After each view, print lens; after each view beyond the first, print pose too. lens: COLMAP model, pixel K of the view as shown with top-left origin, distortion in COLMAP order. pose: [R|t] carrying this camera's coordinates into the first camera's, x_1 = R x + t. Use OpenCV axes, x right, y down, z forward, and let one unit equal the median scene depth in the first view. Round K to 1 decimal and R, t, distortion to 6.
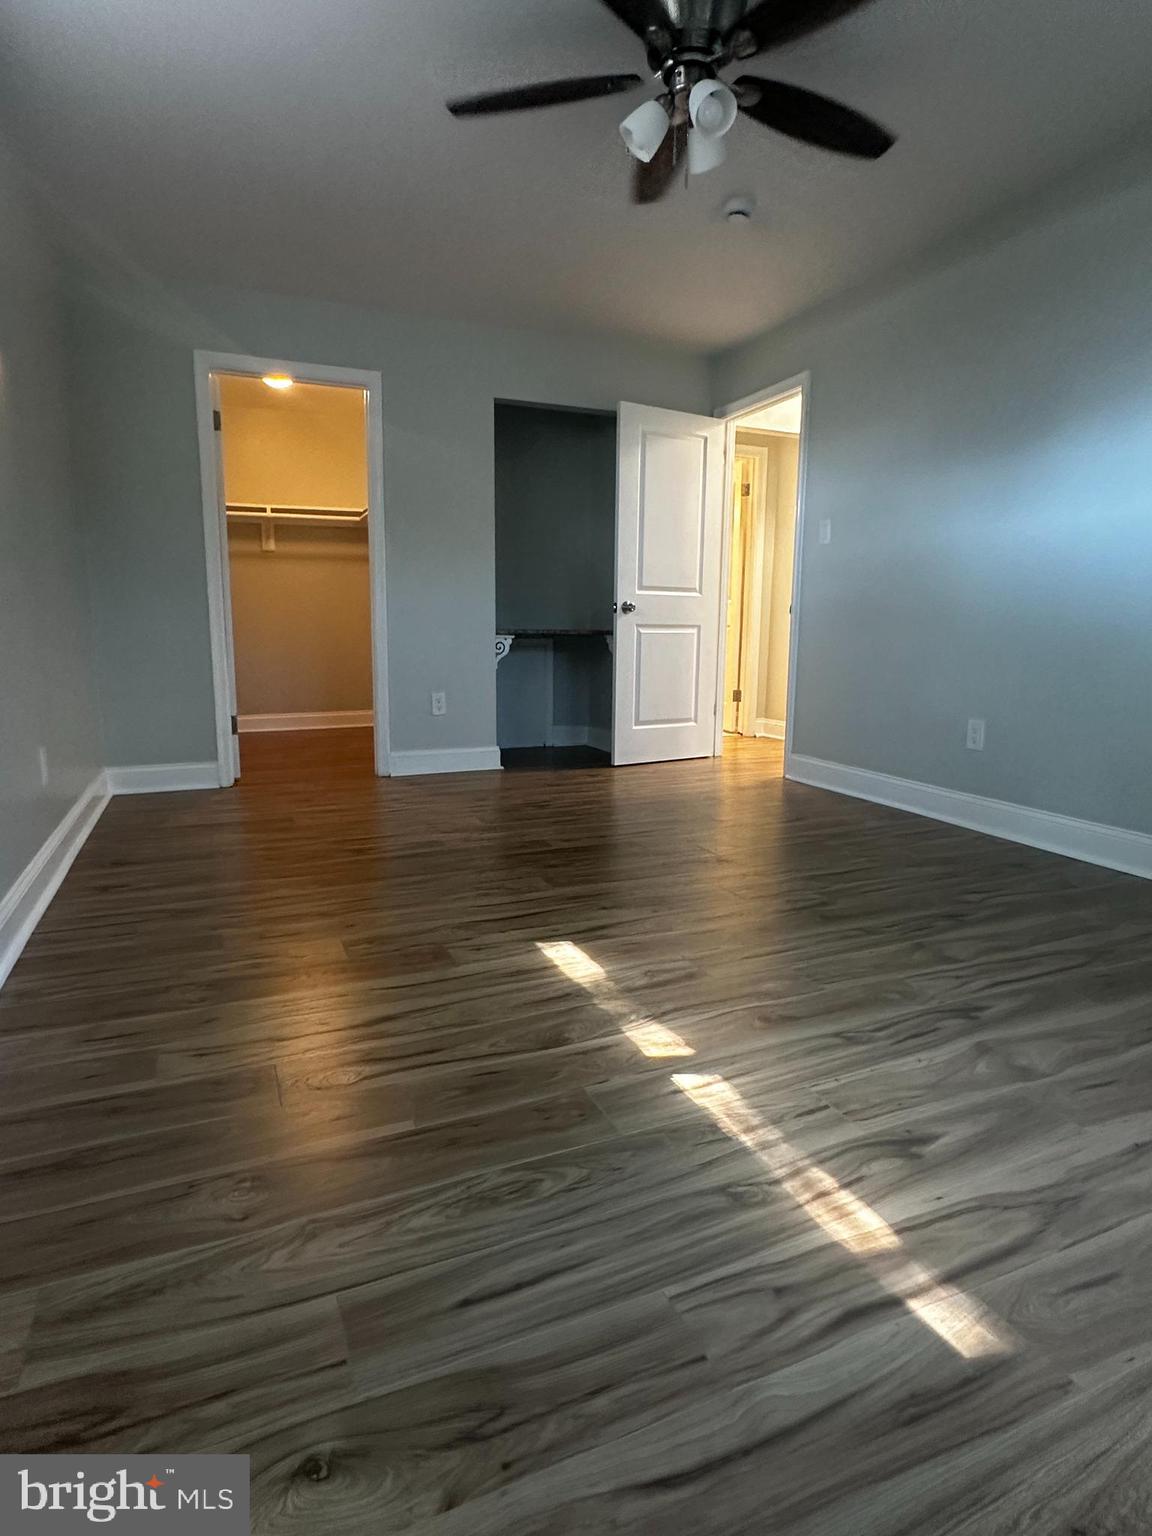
lens RADIAL K [[827.2, 0, 566.8], [0, 827.2, 756.7], [0, 0, 1]] dist [-0.003811, 0.000871]
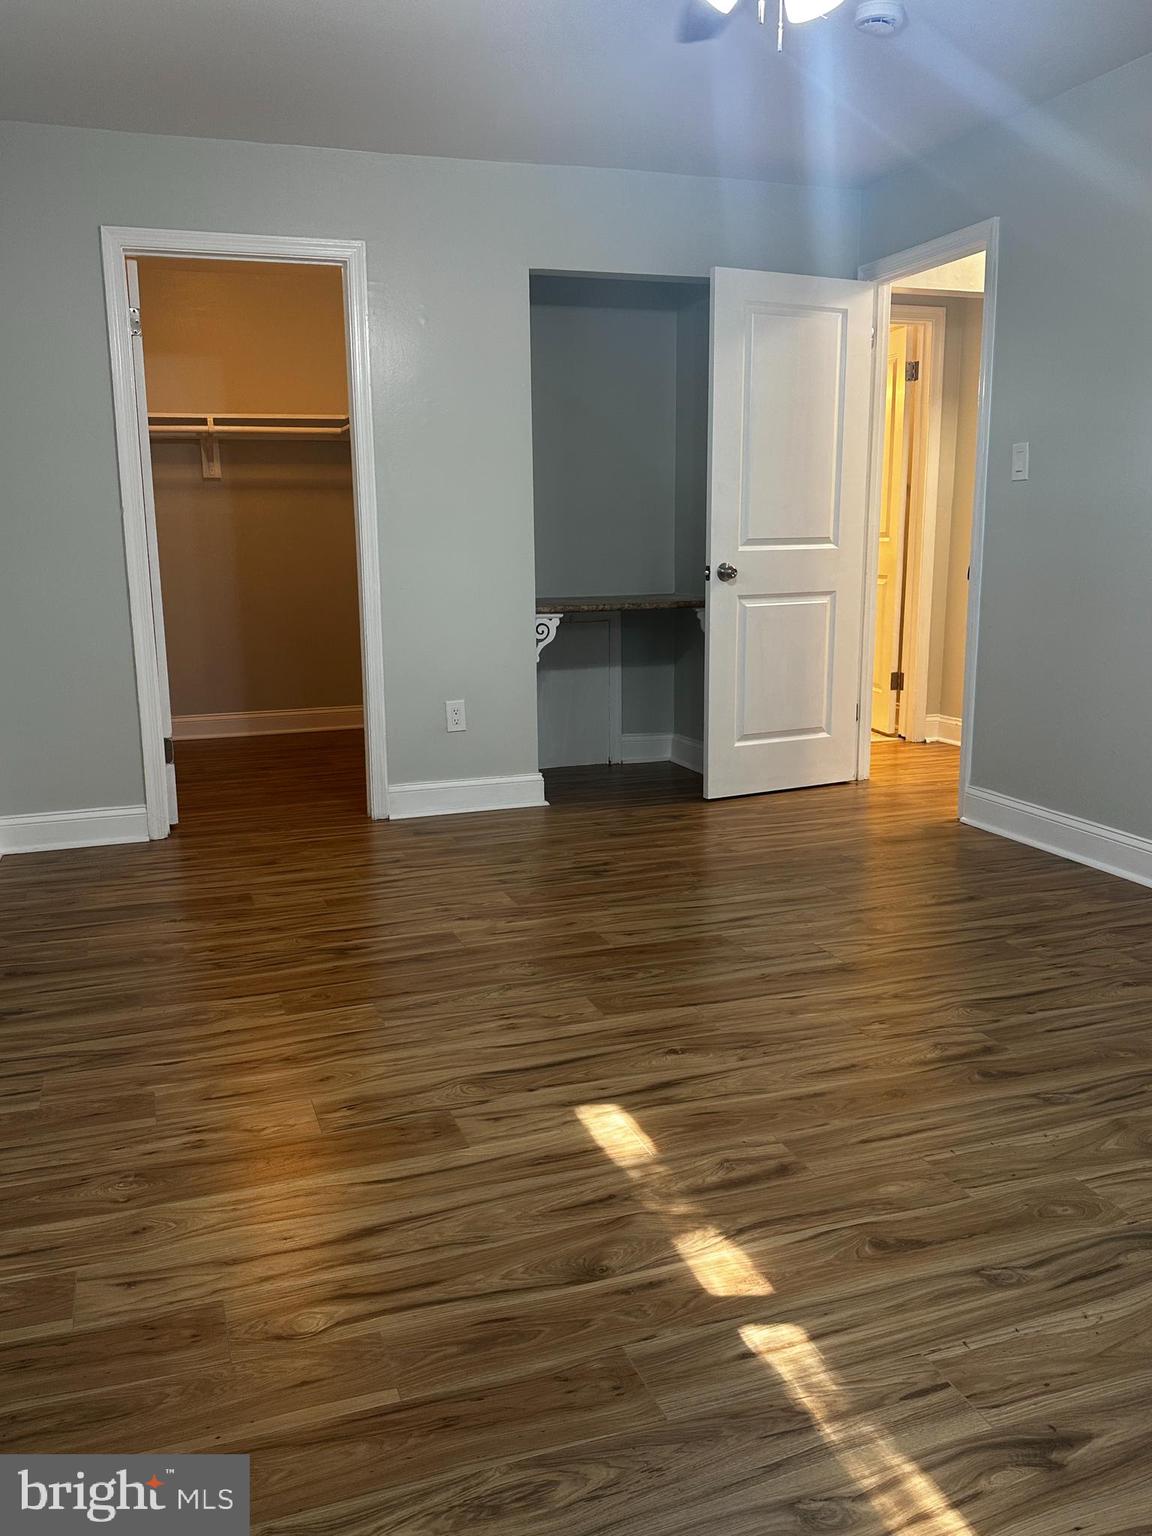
lens RADIAL K [[1240.4, 0, 571.2], [0, 1240.4, 762.7], [0, 0, 1]] dist [0.085139, -0.110510]
pose [[0.997408, -0.004806, -0.071795, 0.035280], [0.006936, 0.999542, 0.029447, -0.100387], [0.071621, -0.029869, 0.996985, -0.081794]]
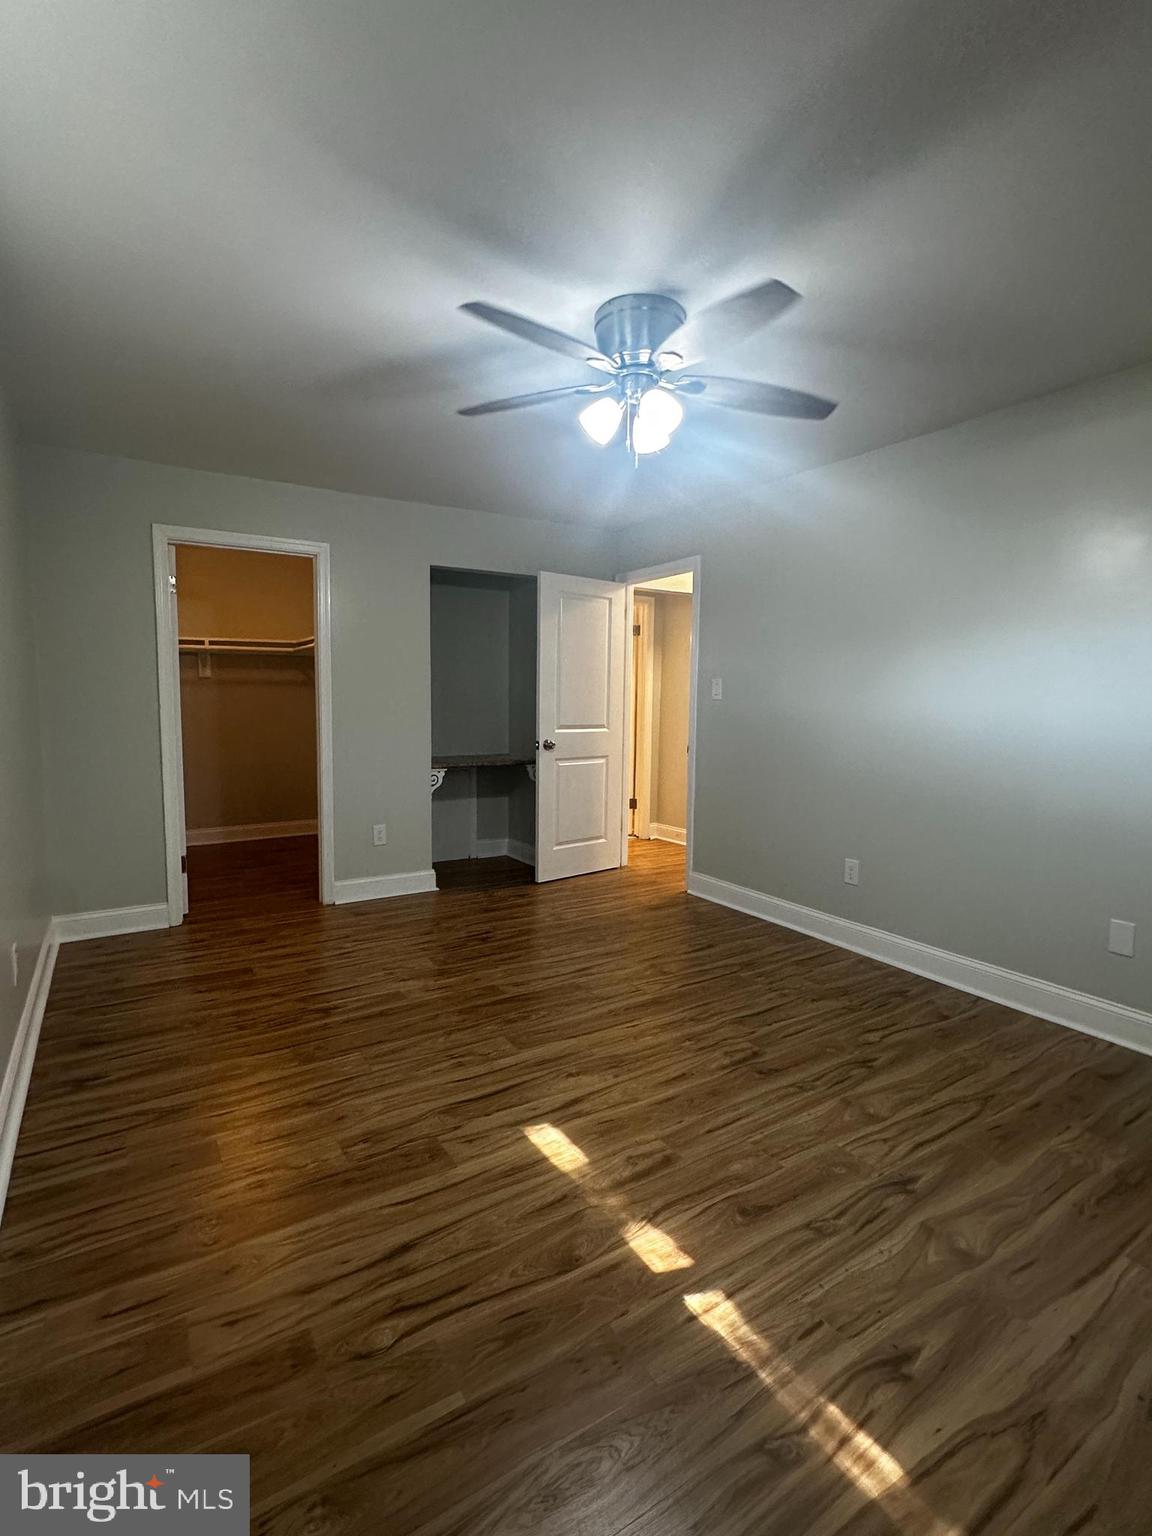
lens RADIAL K [[735.3, 0, 566.7], [0, 735.3, 756.5], [0, 0, 1]] dist [-0.011898, 0.005744]
pose [[0.988455, -0.008279, 0.151288, -0.104224], [0.019707, 0.997049, -0.074197, -0.167637], [-0.150228, 0.076322, 0.985701, -0.005155]]
